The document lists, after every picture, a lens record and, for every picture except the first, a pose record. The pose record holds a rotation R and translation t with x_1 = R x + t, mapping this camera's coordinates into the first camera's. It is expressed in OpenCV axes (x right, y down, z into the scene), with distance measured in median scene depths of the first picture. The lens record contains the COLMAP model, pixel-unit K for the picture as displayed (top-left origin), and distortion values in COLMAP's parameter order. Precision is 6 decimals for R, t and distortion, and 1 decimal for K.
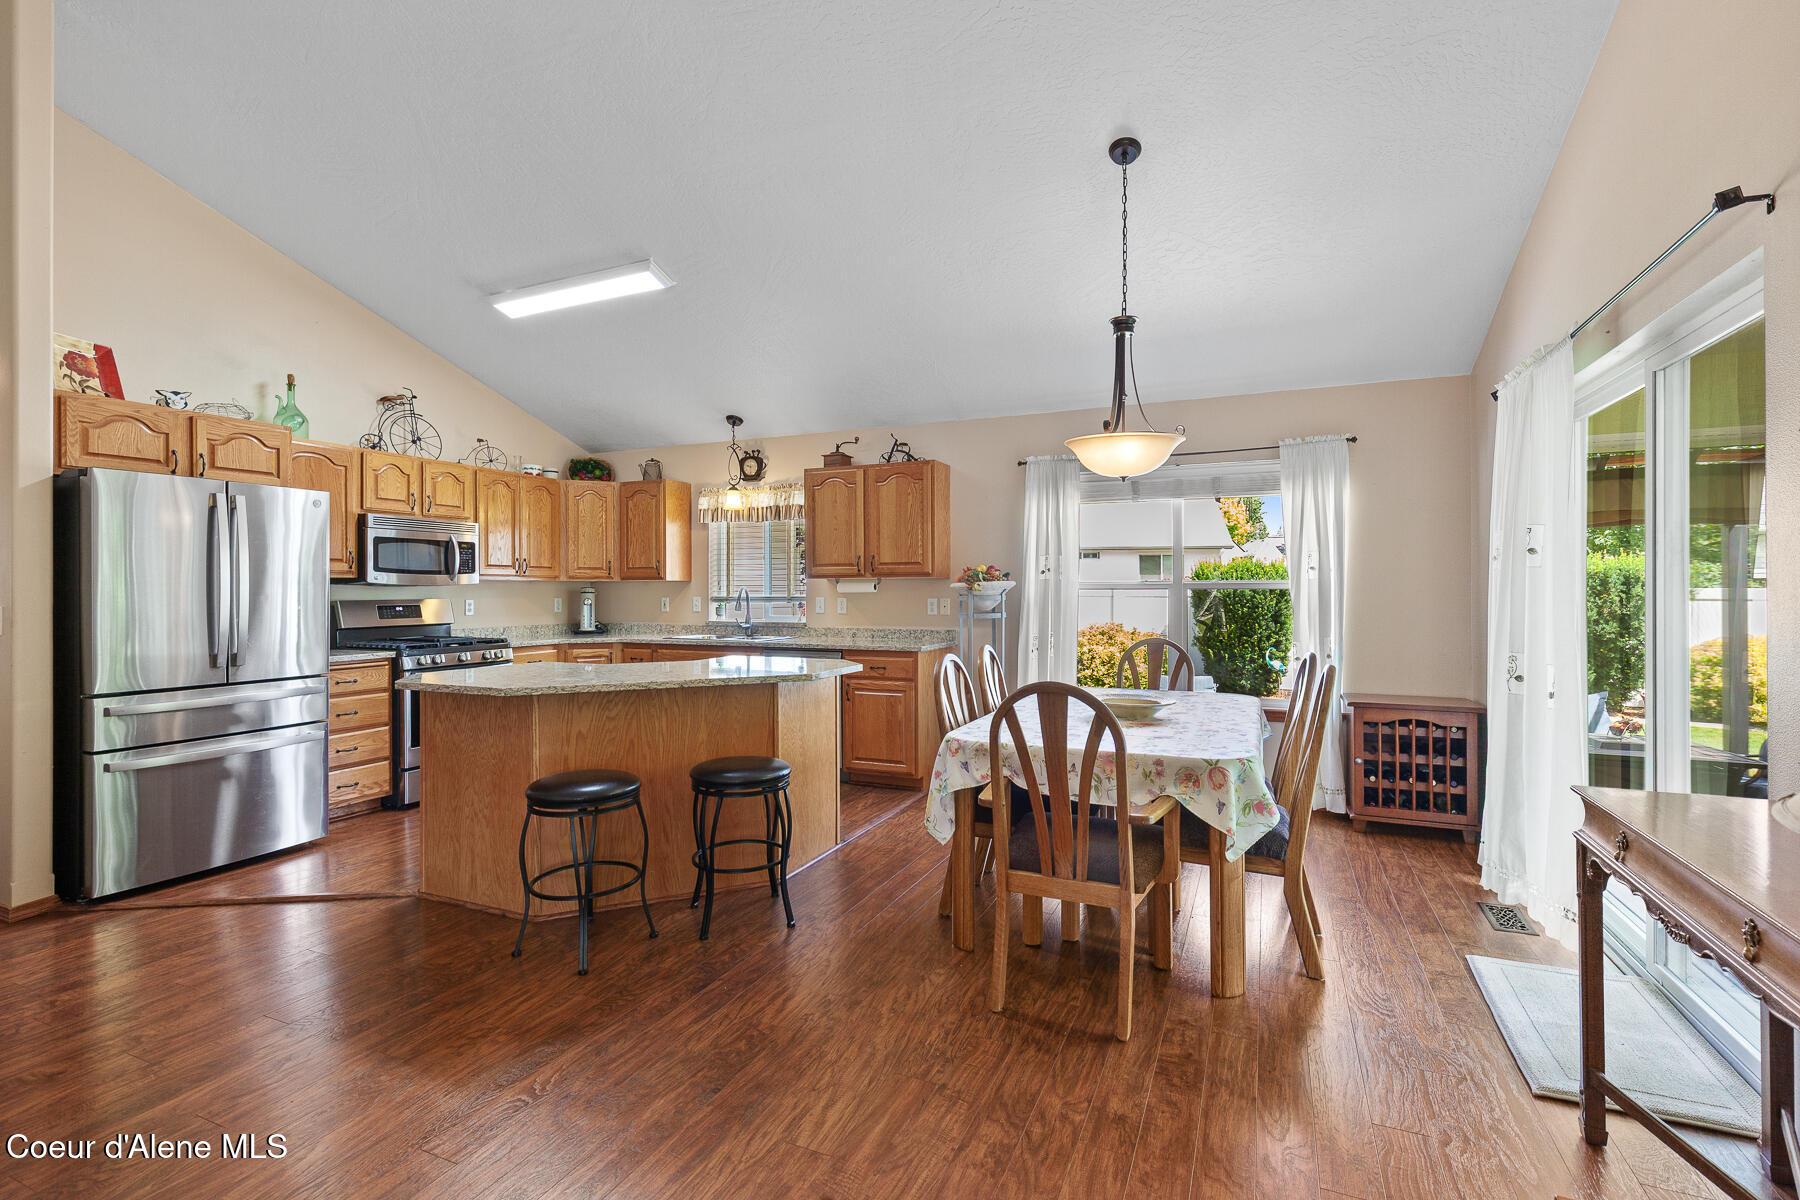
lens RADIAL K [[815.5, 0, 899.9], [0, 815.5, 593.0], [0, 0, 1]] dist [0.011325, -0.004286]
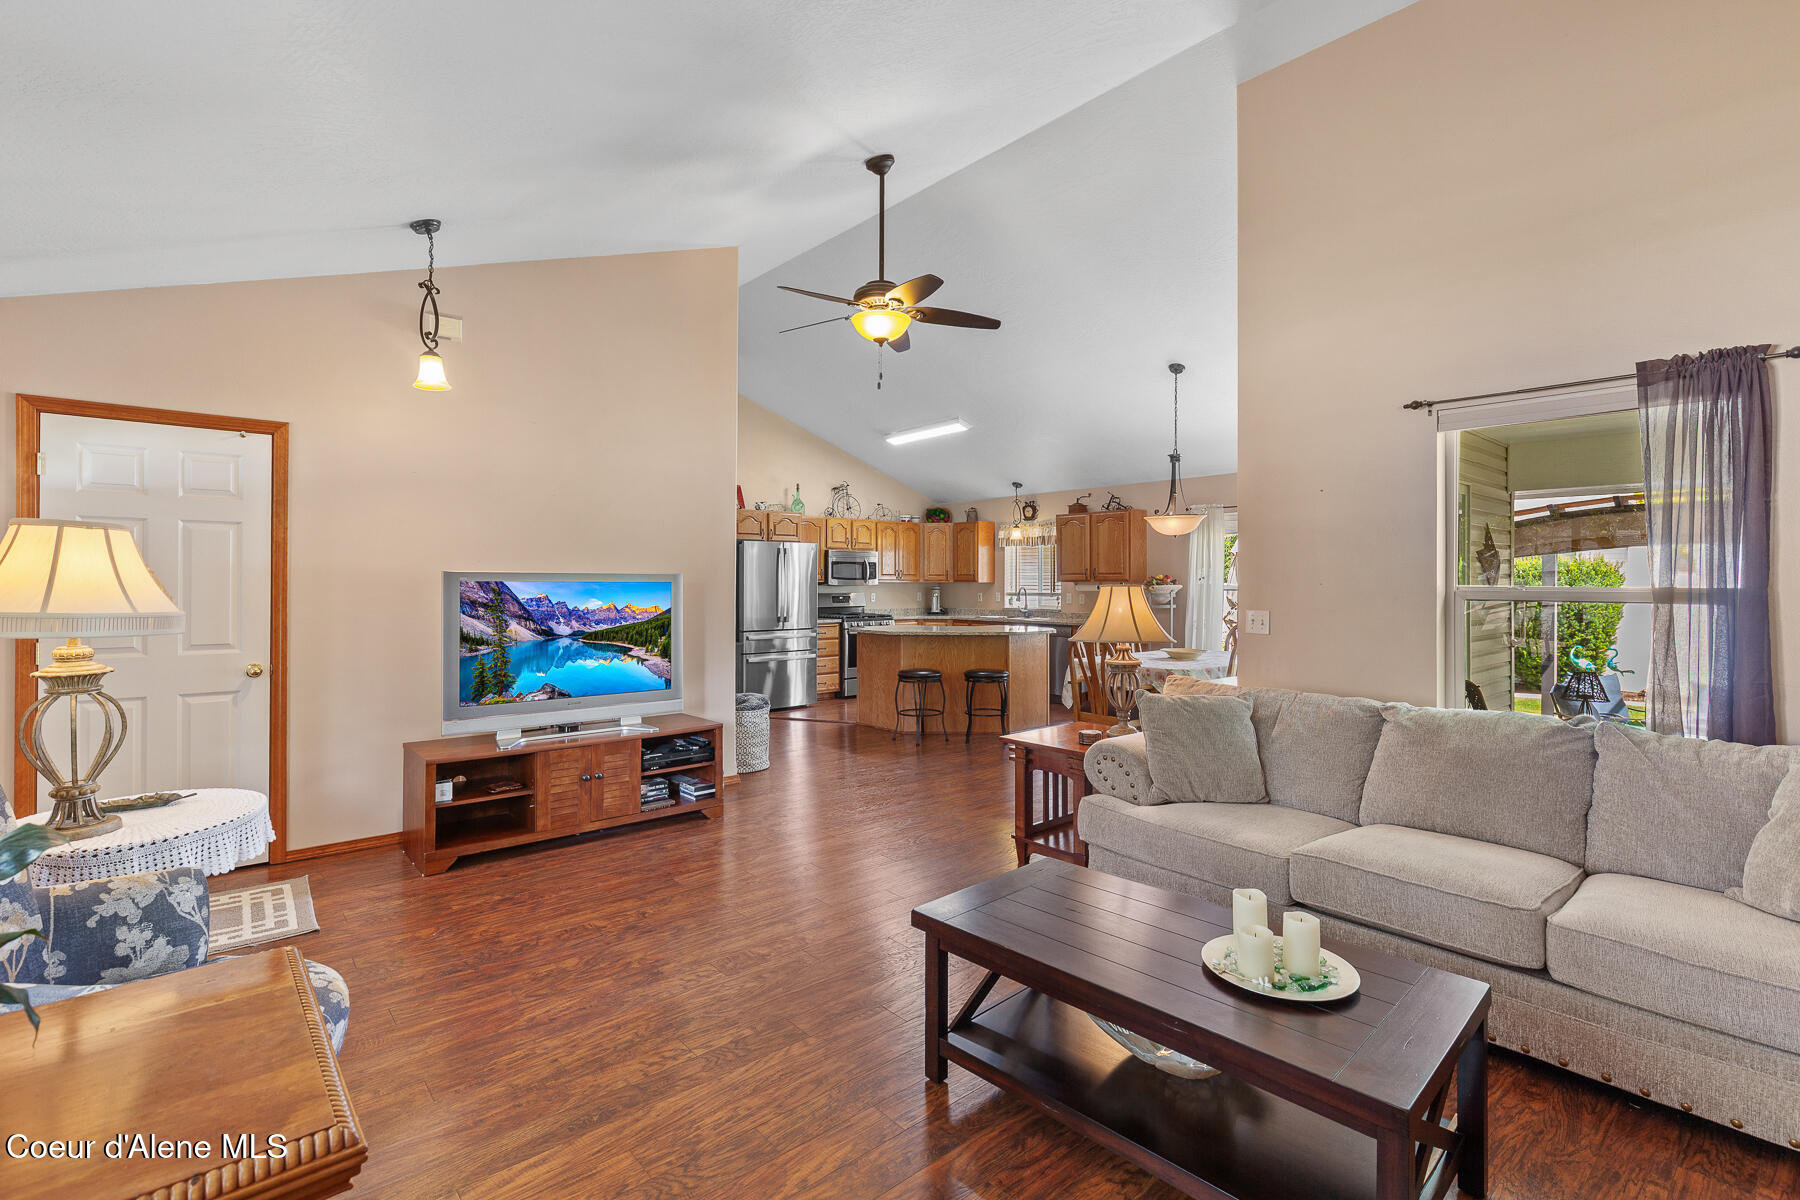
lens RADIAL K [[815.5, 0, 895.6], [0, 815.5, 592.4], [0, 0, 1]] dist [0.011325, -0.004286]
pose [[0.903023, 0.008881, -0.429501, 0.332438], [-0.004566, 0.999928, 0.011074, -0.015770], [0.429568, -0.008039, 0.902999, -0.688299]]
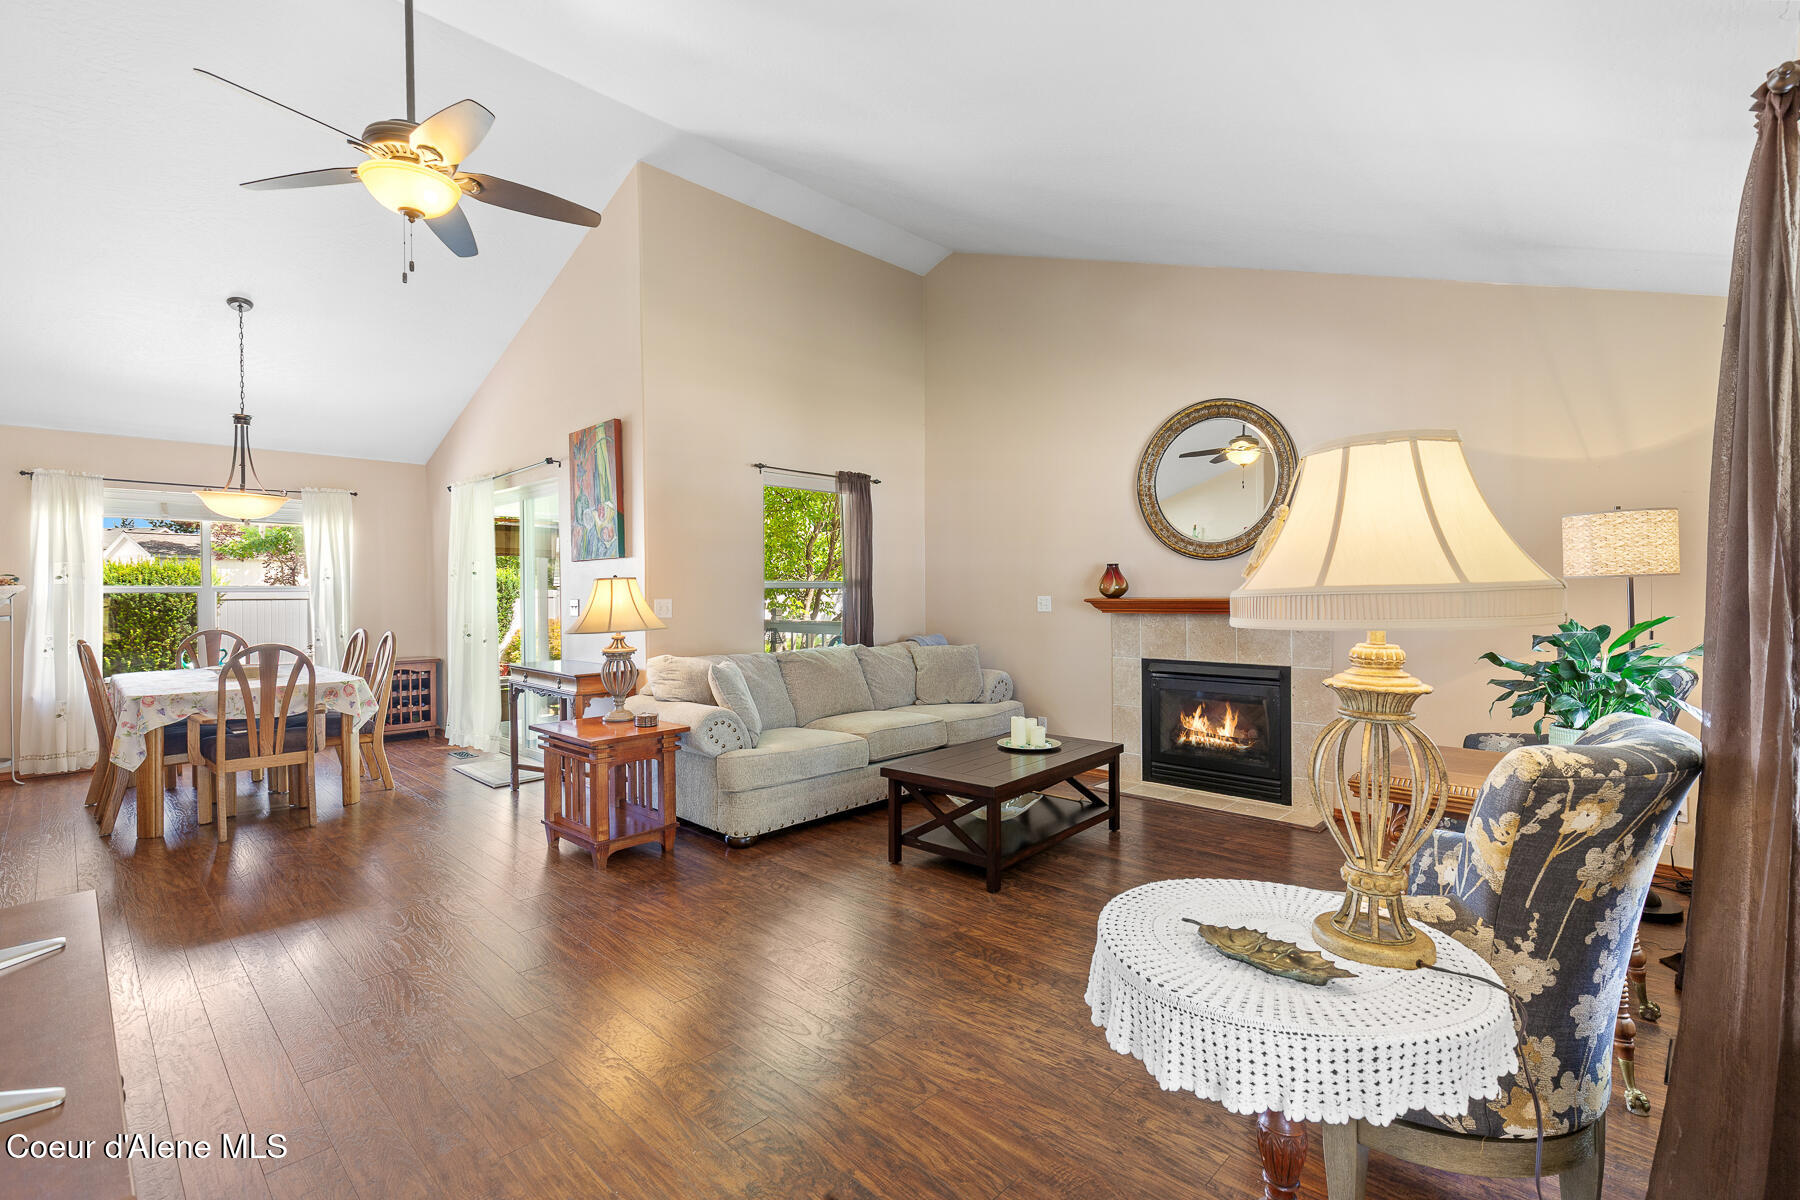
lens RADIAL K [[815.5, 0, 918.3], [0, 815.5, 601.1], [0, 0, 1]] dist [0.011325, -0.004286]
pose [[0.329435, -0.014126, 0.944073, -0.491625], [0.006940, 0.999897, 0.012540, 0.000451], [-0.944153, 0.002421, 0.329499, -0.448888]]
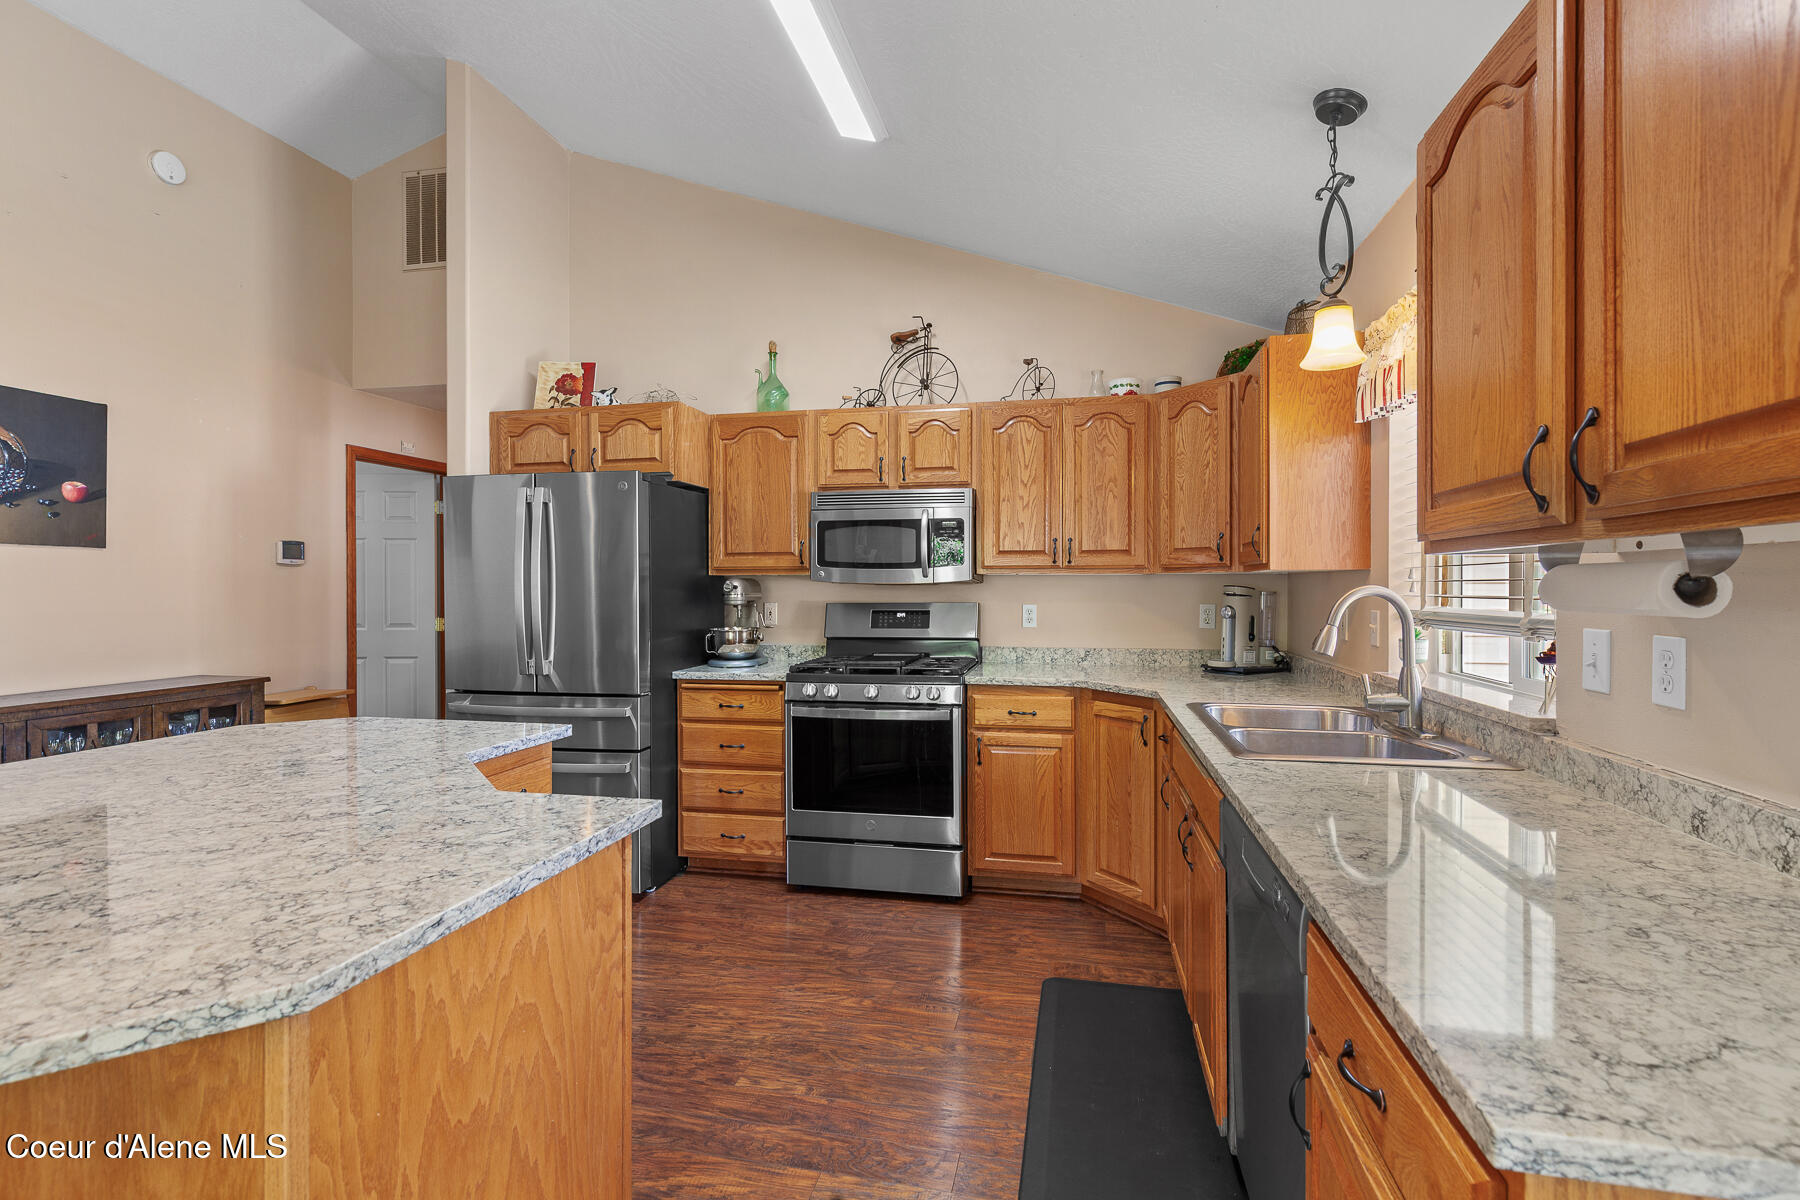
lens RADIAL K [[815.5, 0, 901.5], [0, 815.5, 583.9], [0, 0, 1]] dist [0.011325, -0.004286]
pose [[0.205144, -0.002023, -0.978730, 0.120379], [-0.003483, 0.999990, -0.002797, -0.007463], [0.978726, 0.003983, 0.205135, 0.886779]]
